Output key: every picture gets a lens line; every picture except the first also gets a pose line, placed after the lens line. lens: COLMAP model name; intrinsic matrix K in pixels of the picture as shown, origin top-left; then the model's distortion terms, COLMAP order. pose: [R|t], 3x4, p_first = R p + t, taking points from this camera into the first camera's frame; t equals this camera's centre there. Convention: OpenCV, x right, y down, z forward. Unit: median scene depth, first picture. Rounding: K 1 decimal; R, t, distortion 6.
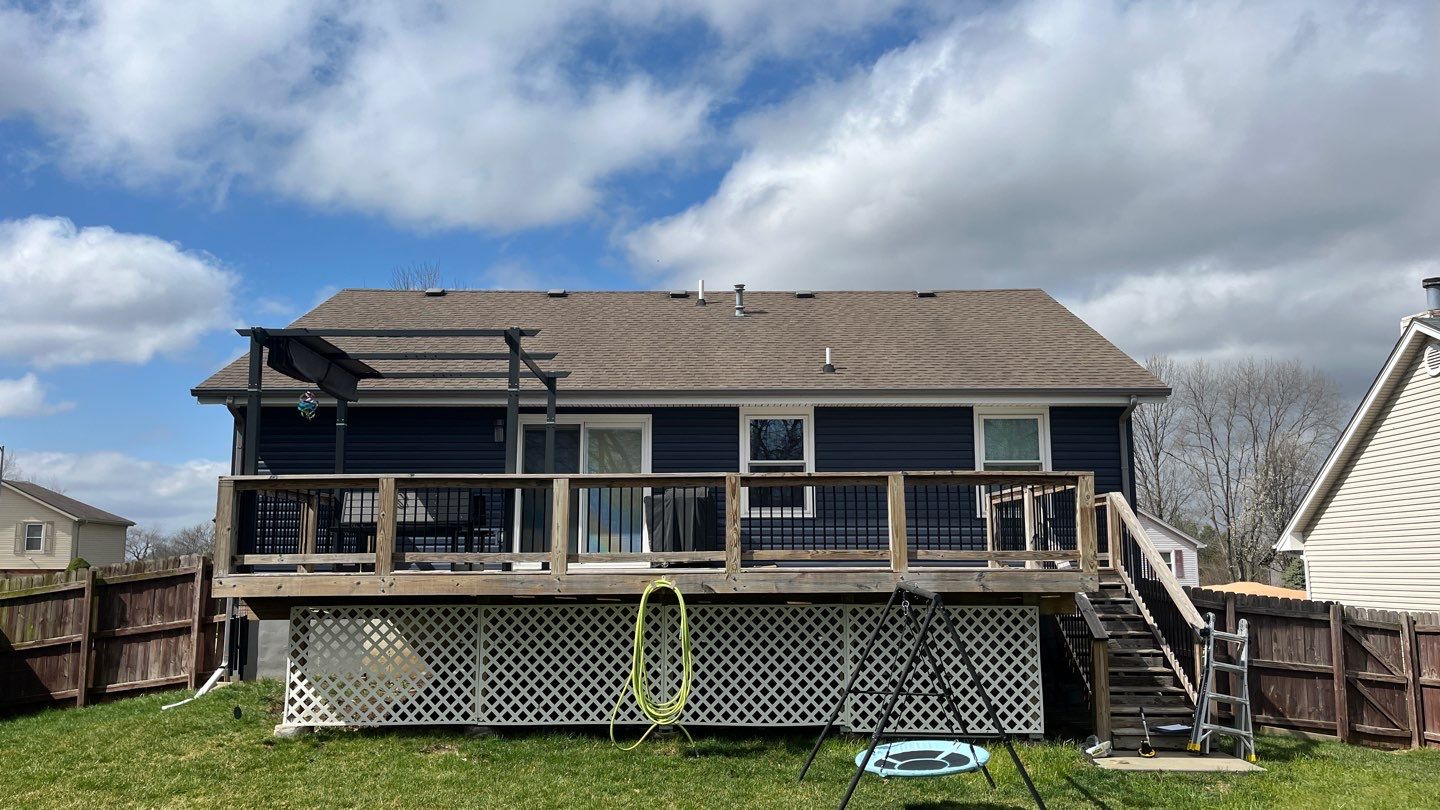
lens RADIAL K [[1094.7, 0, 745.6], [0, 1094.7, 414.4], [0, 0, 1]] dist [0.072667, -0.088168]
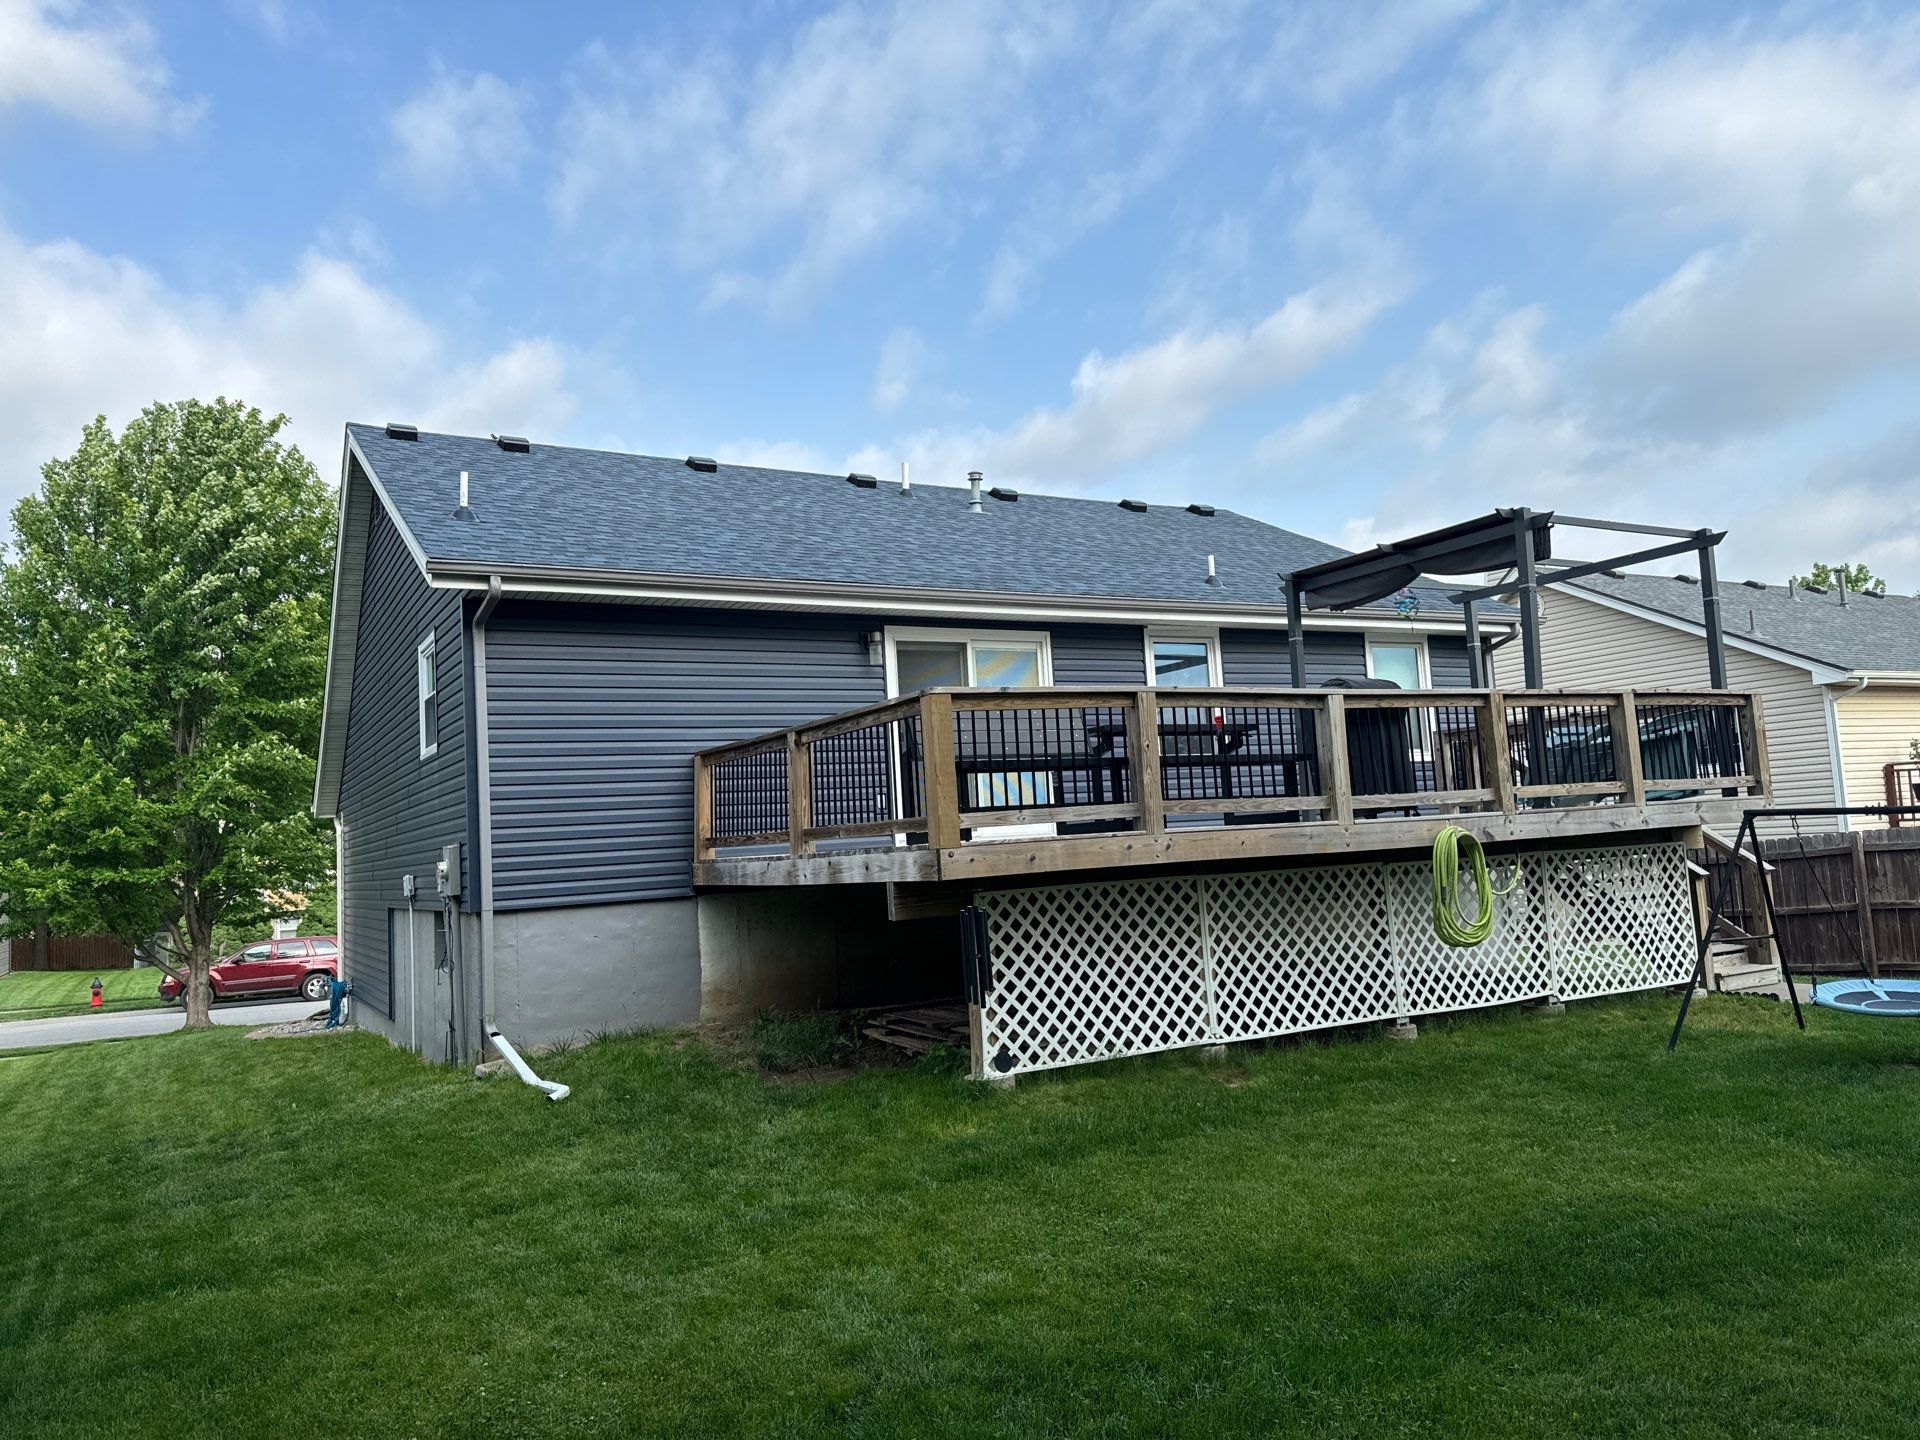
lens RADIAL K [[1350.1, 0, 979.7], [0, 1350.1, 703.5], [0, 0, 1]] dist [0.058250, -0.053980]
pose [[0.869698, 0.003943, 0.493569, -0.782049], [-0.011308, 0.999865, 0.011939, 0.053573], [-0.493455, -0.015965, 0.869625, 0.314158]]
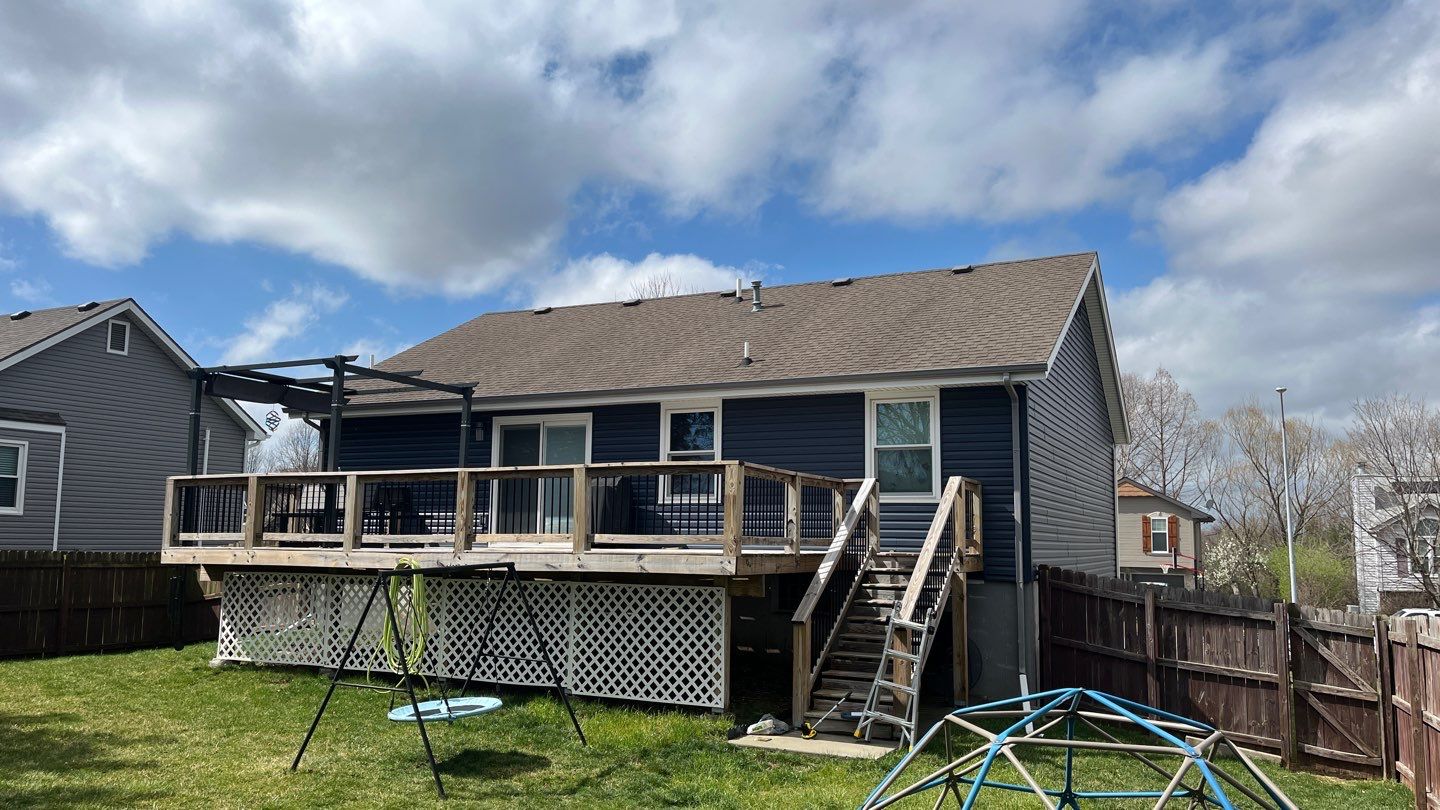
lens RADIAL K [[1094.7, 0, 712.6], [0, 1094.7, 403.7], [0, 0, 1]] dist [0.072667, -0.088168]
pose [[0.892315, -0.042976, -0.449363, 0.730818], [0.046433, 0.998916, -0.003331, 0.000599], [0.449019, -0.017893, 0.893343, 0.058301]]
